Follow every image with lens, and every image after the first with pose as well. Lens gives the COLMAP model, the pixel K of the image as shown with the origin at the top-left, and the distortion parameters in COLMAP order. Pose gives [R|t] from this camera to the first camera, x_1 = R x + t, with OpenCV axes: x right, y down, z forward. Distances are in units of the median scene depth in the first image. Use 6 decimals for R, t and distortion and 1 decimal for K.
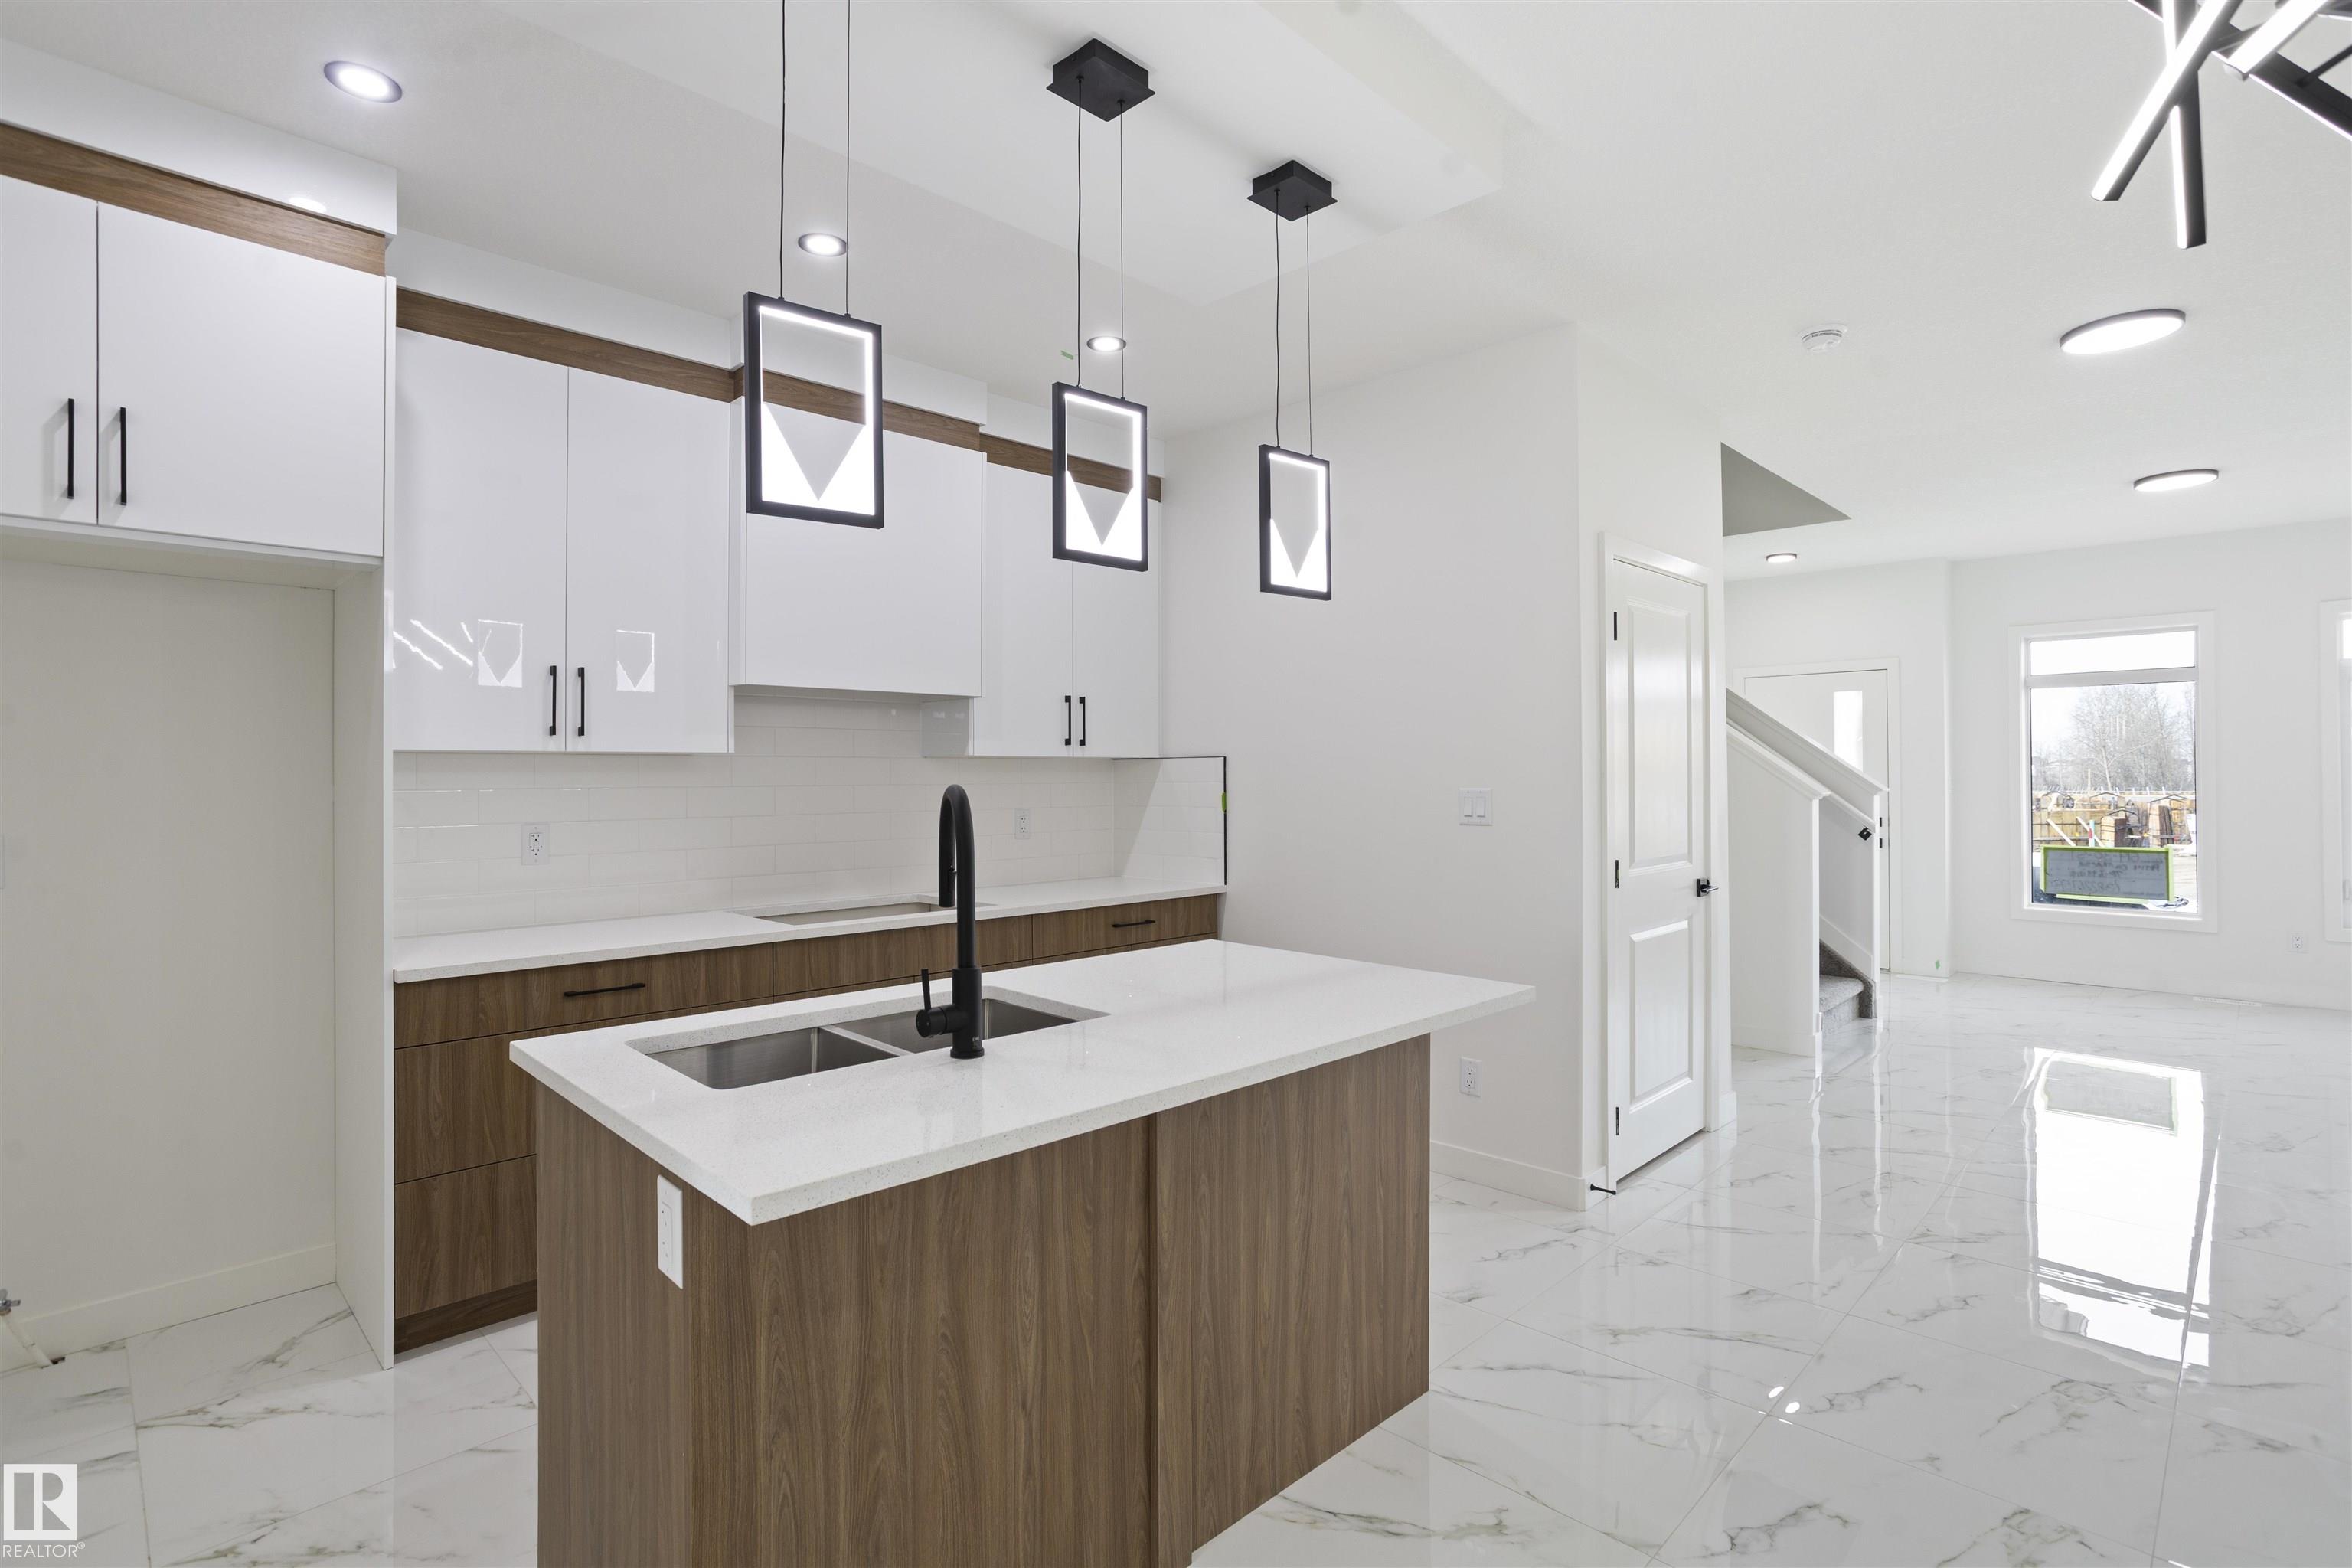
lens RADIAL K [[1130.7, 0, 1176.0], [0, 1130.7, 784.0], [0, 0, 1]] dist [-0.049054, 0.023725]
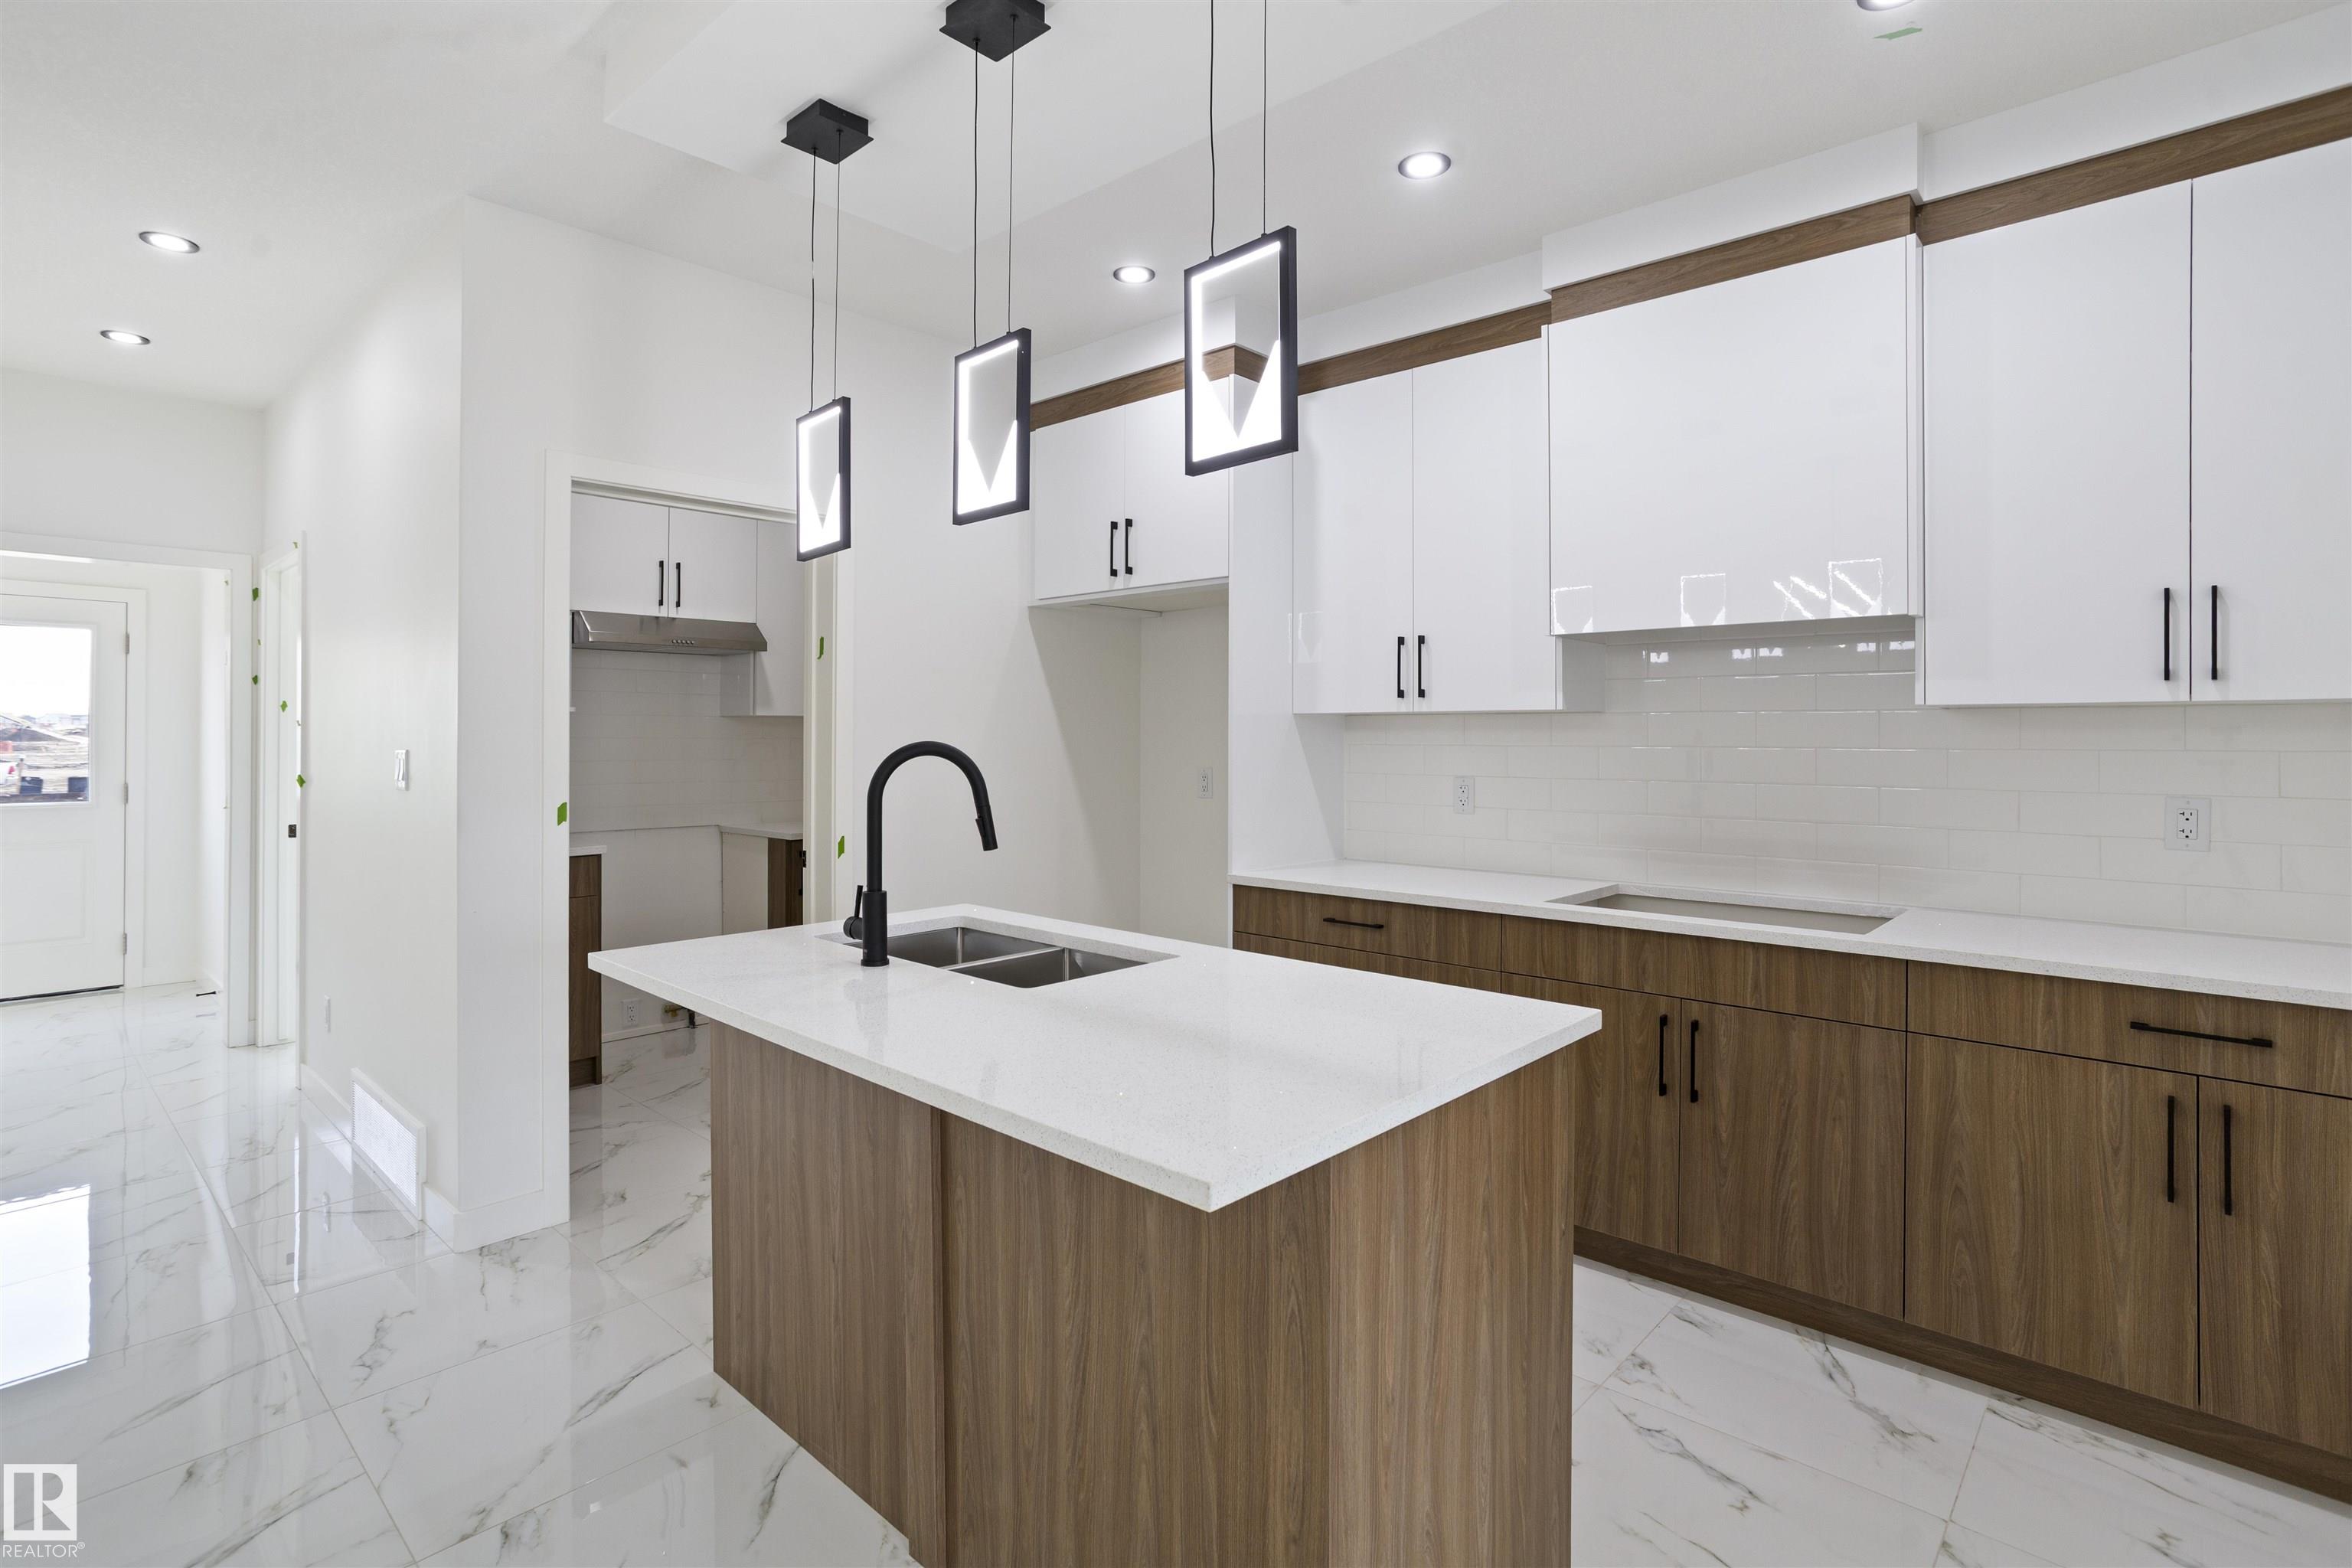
lens RADIAL K [[1149.0, 0, 1169.4], [0, 1149.0, 740.2], [0, 0, 1]] dist [-0.052640, 0.027023]
pose [[0.031858, 0.008562, -0.999456, 0.861342], [-0.008791, 0.999927, 0.008285, -0.011720], [0.999454, 0.008522, 0.031931, 1.040082]]
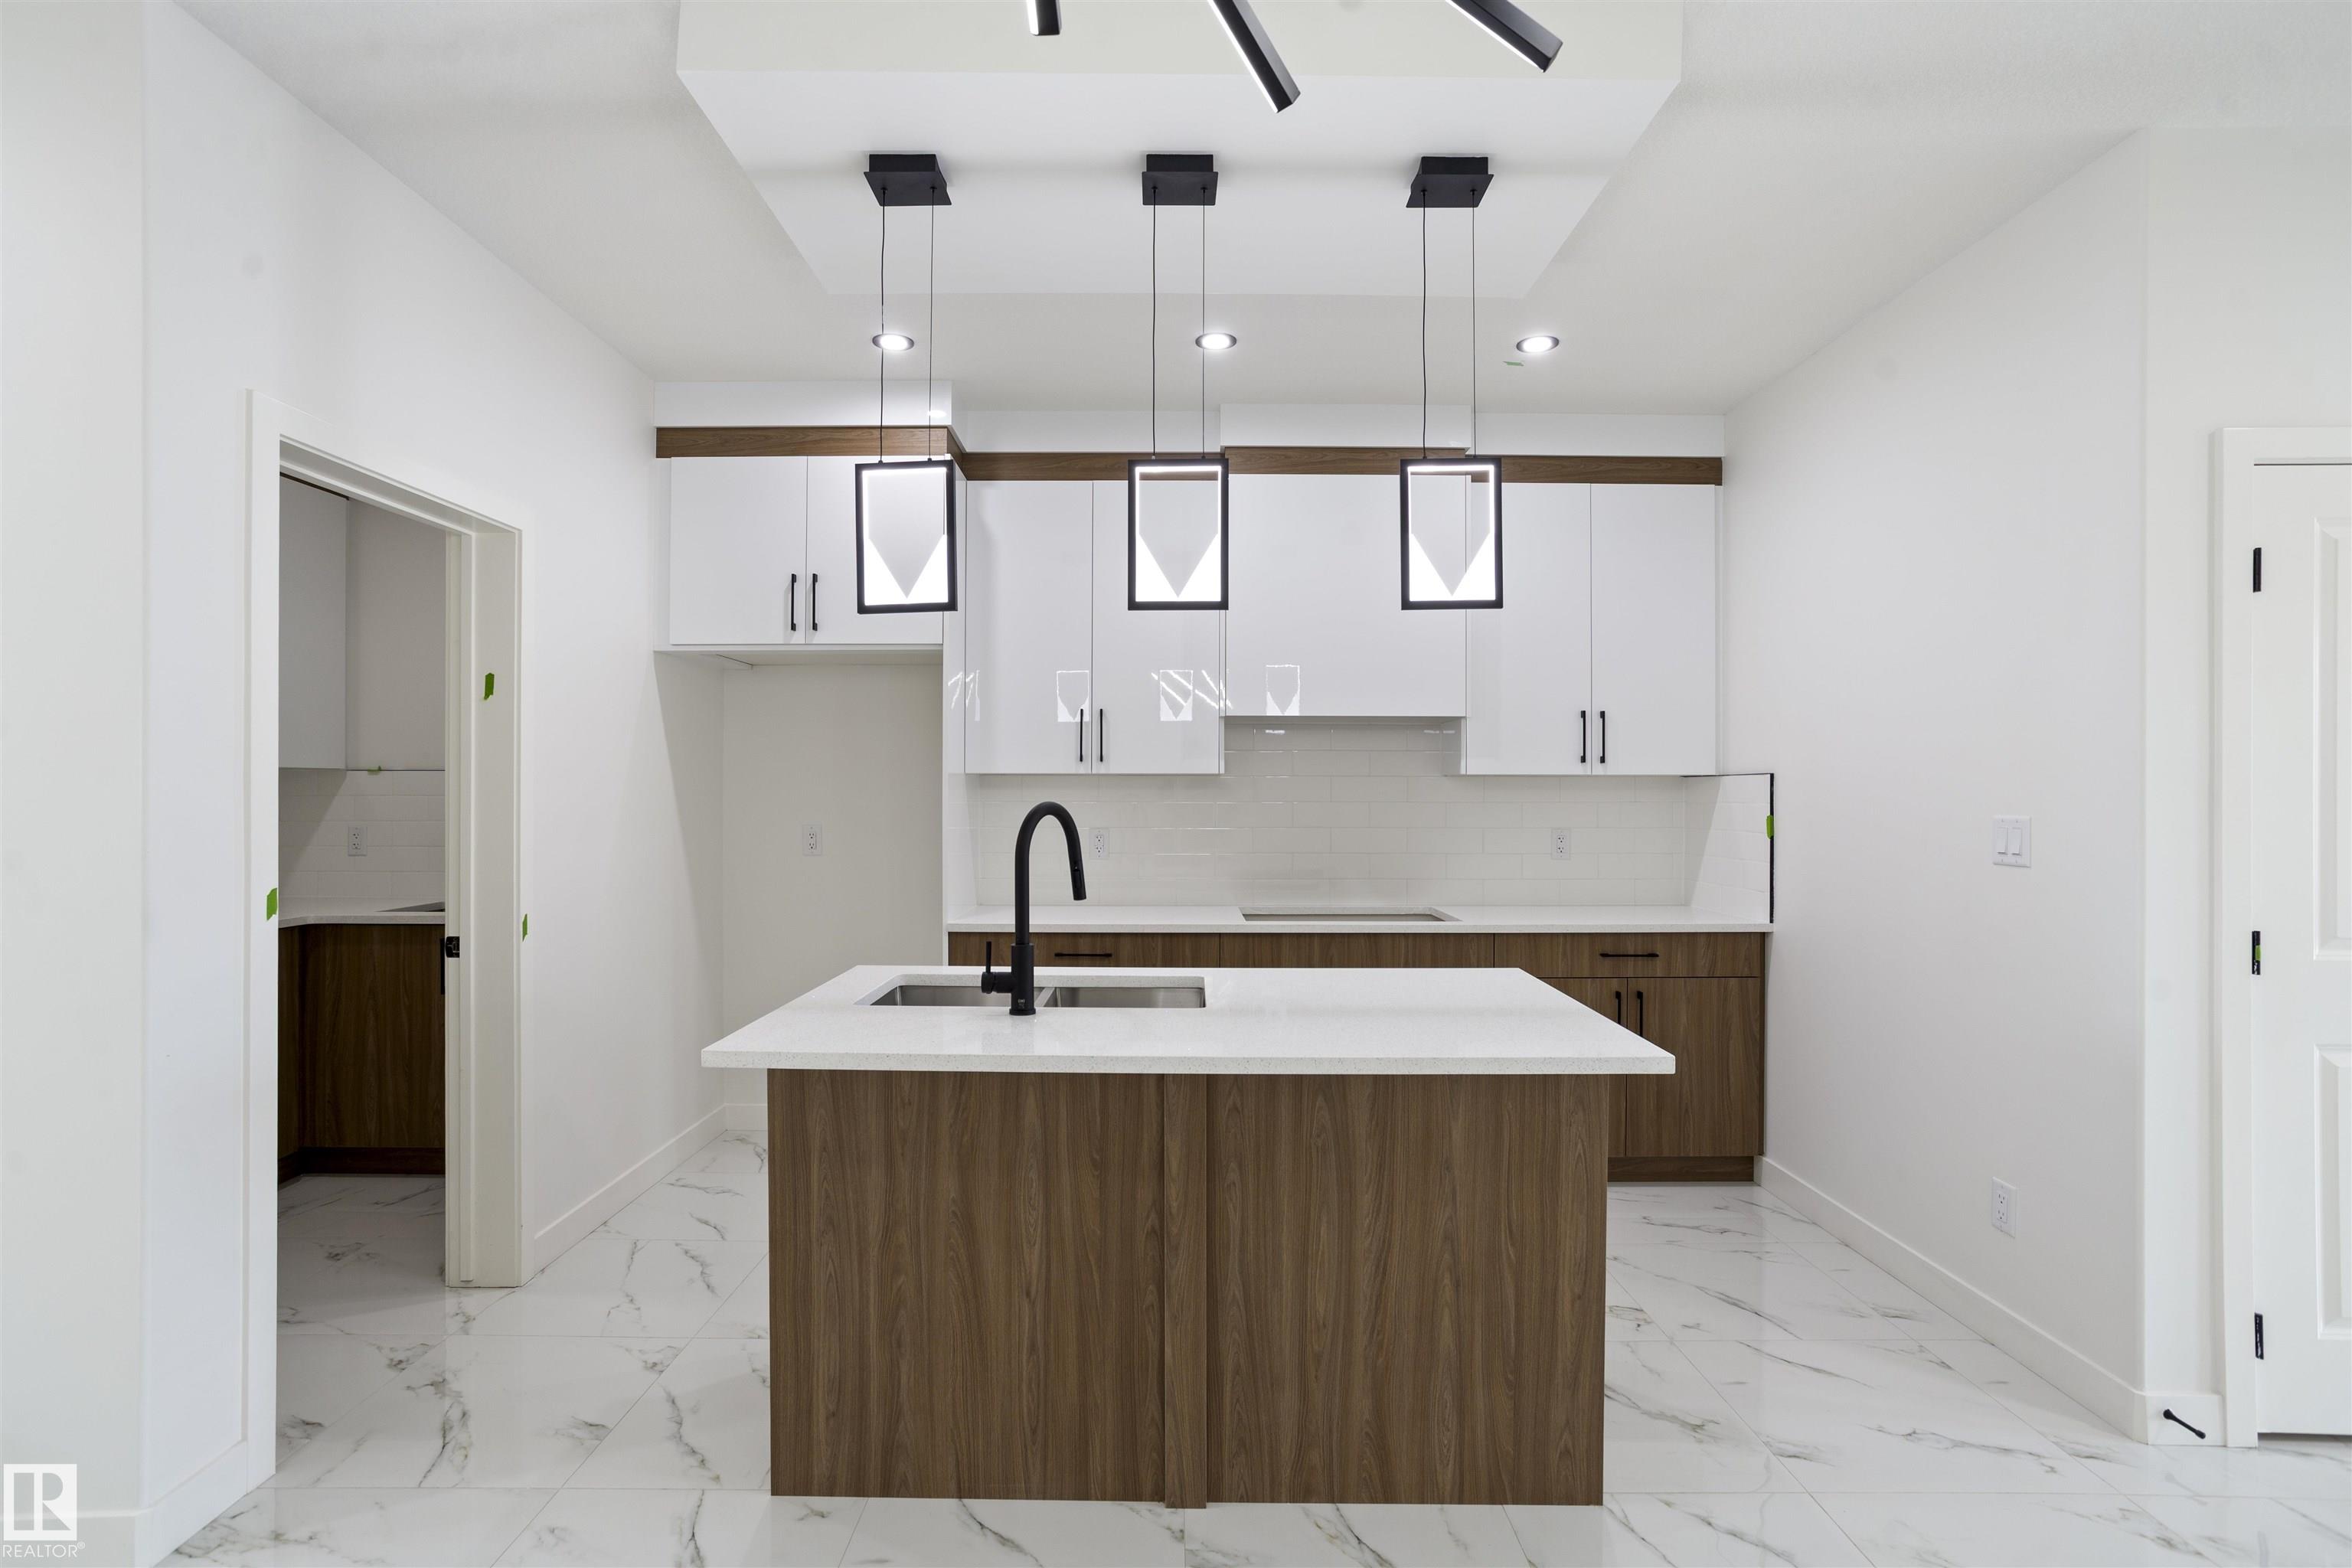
lens RADIAL K [[1140.7, 0, 1171.2], [0, 1140.7, 807.4], [0, 0, 1]] dist [-0.063909, 0.040582]
pose [[0.702263, 0.015185, -0.711756, 0.692844], [-0.009761, 0.999884, 0.011701, -0.007992], [0.711851, -0.001270, 0.702330, 0.173194]]
